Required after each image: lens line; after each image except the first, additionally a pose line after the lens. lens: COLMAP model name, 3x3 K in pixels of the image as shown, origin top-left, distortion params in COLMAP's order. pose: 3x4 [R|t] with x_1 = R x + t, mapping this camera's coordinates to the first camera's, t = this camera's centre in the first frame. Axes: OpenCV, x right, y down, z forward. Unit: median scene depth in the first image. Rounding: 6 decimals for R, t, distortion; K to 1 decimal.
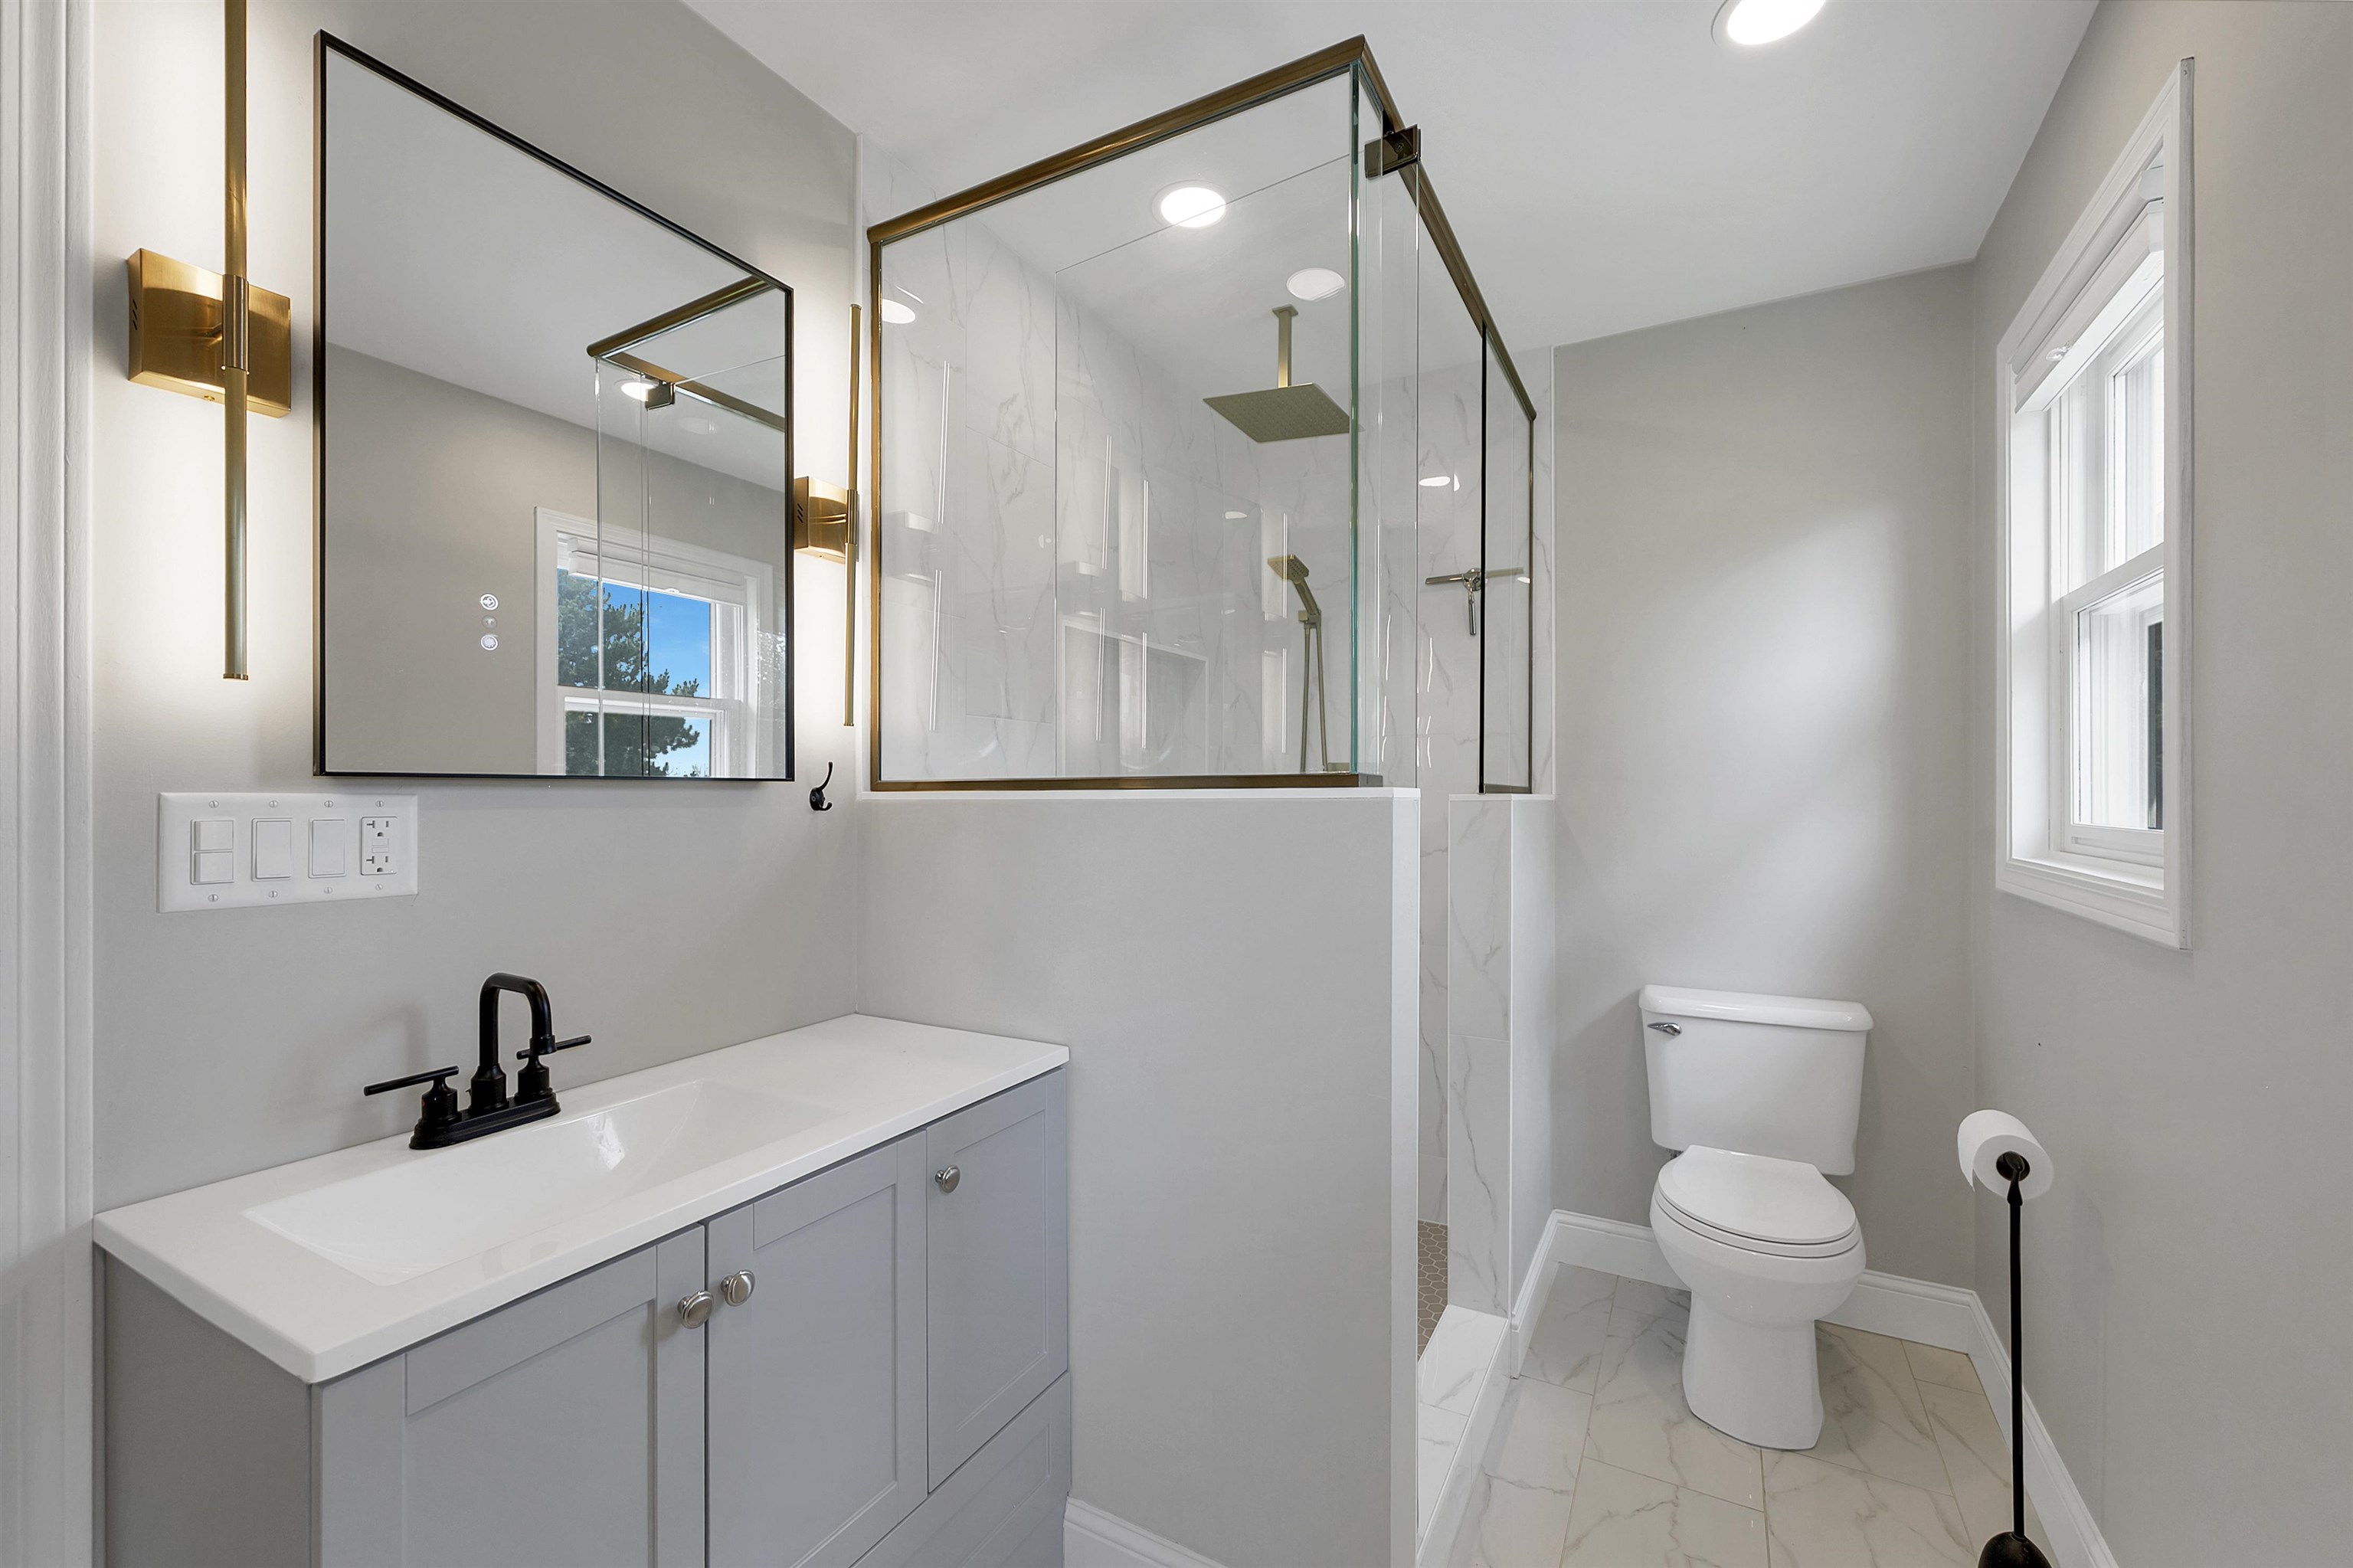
lens RADIAL K [[954.3, 0, 1195.9], [0, 954.3, 787.4], [0, 0, 1]] dist [-0.000412, -0.000077]
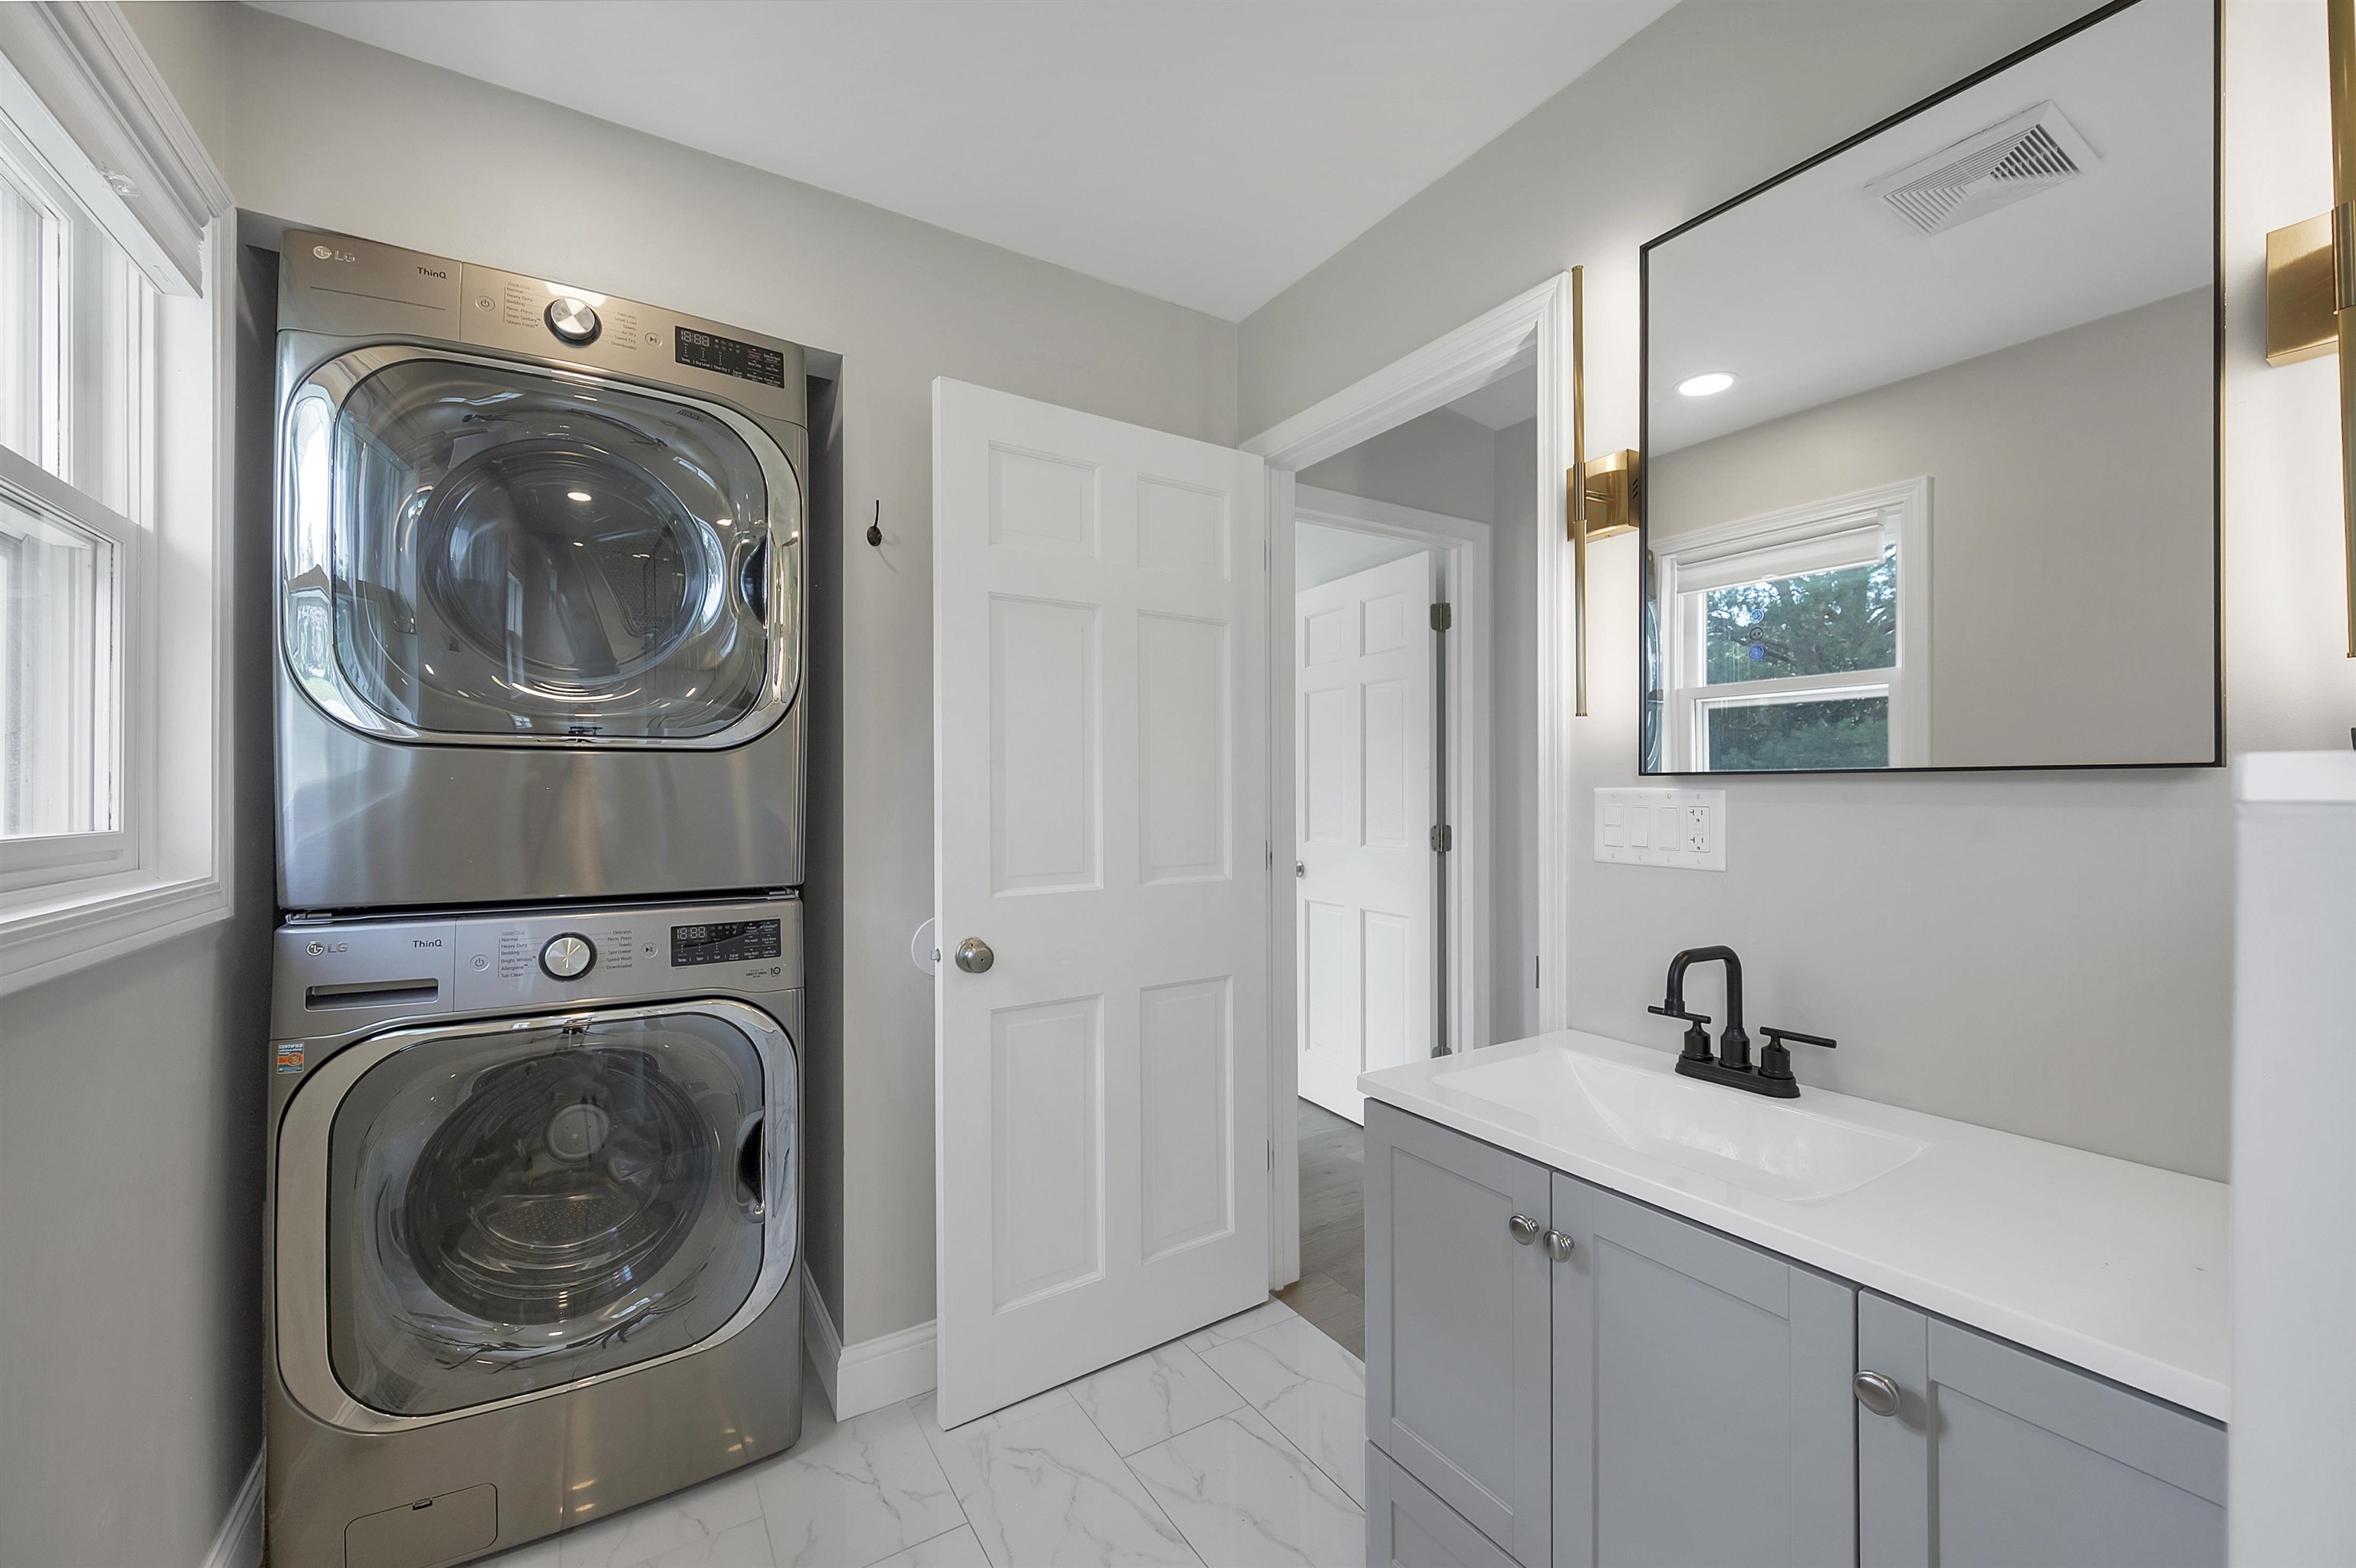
lens RADIAL K [[955.4, 0, 1197.4], [0, 955.4, 787.4], [0, 0, 1]] dist [-0.000412, -0.000077]
pose [[-0.491929, -0.001187, -0.870635, 0.581031], [0.008374, 0.999946, -0.006094, 0.007265], [0.870595, -0.010288, -0.491893, 1.034787]]
